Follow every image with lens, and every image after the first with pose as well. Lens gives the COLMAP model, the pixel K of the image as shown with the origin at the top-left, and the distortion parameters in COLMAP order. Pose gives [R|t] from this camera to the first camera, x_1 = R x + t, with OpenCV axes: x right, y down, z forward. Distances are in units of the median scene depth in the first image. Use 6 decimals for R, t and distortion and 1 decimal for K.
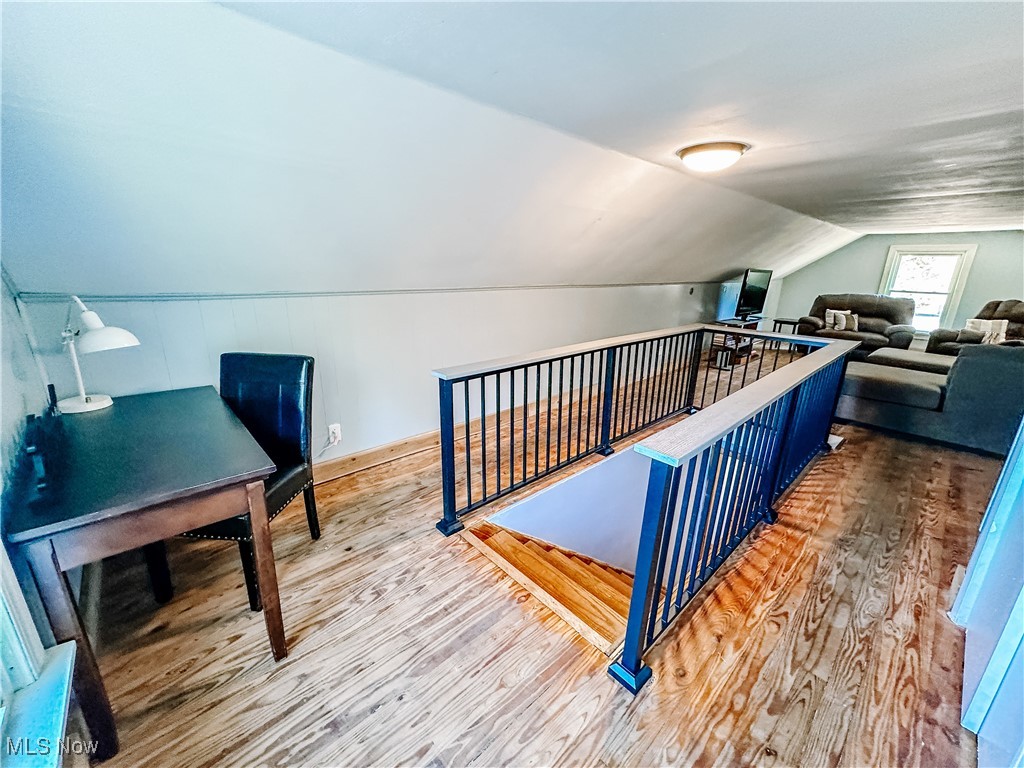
lens RADIAL K [[408.6, 0, 509.0], [0, 408.6, 382.9], [0, 0, 1]] dist [-0.002451, 0.000083]
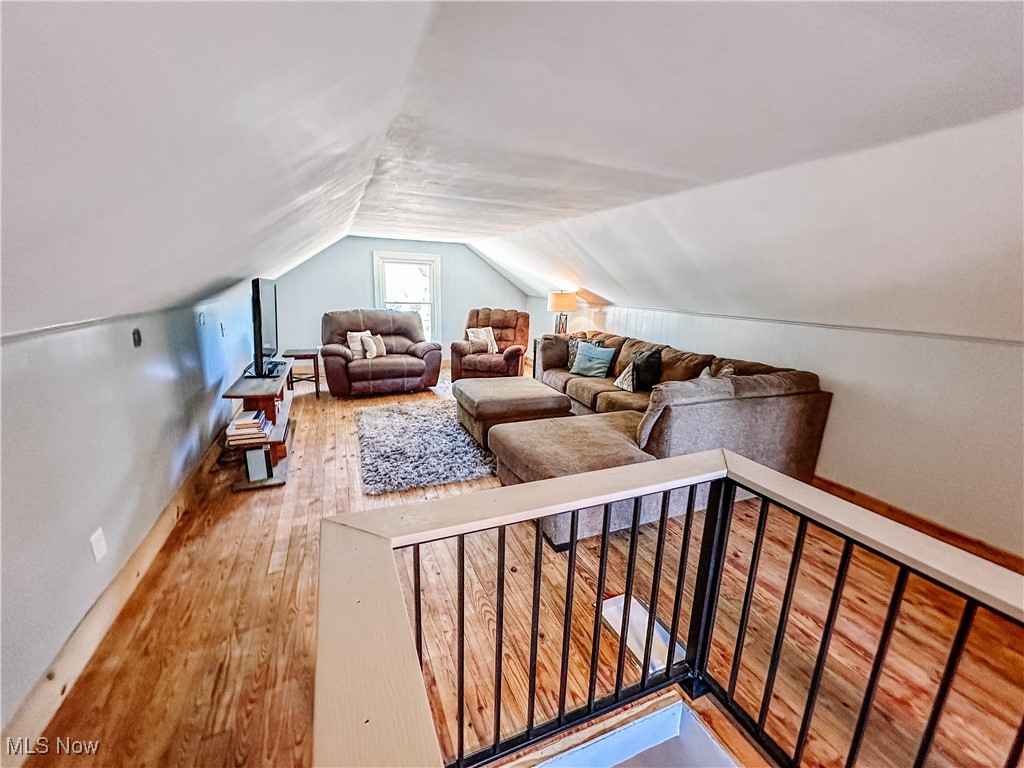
lens RADIAL K [[408.6, 0, 510.7], [0, 408.6, 383.8], [0, 0, 1]] dist [-0.002451, 0.000083]
pose [[0.328841, -0.231106, 0.915671, 0.184586], [0.236956, 0.958769, 0.156886, -0.142859], [-0.914175, 0.165383, 0.370044, 0.491785]]
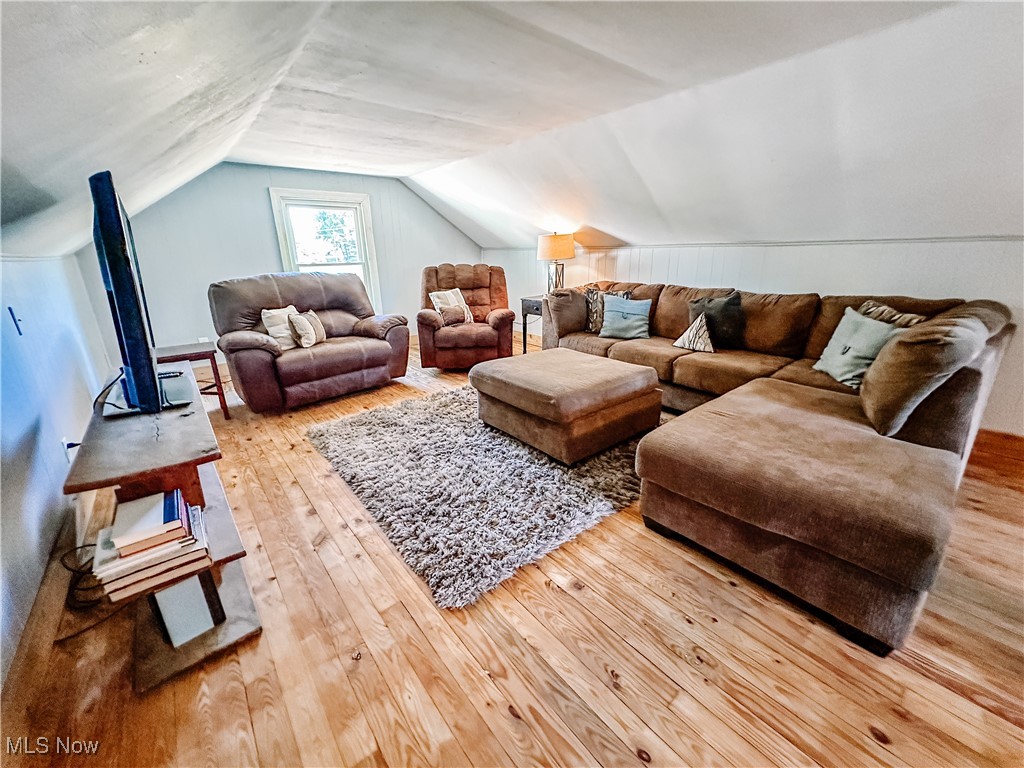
lens RADIAL K [[408.6, 0, 511.8], [0, 408.6, 383.6], [0, 0, 1]] dist [-0.002451, 0.000083]
pose [[0.047410, -0.327579, 0.943634, 0.333090], [0.294839, 0.907194, 0.300116, -0.166777], [-0.954370, 0.263992, 0.139593, 0.709906]]
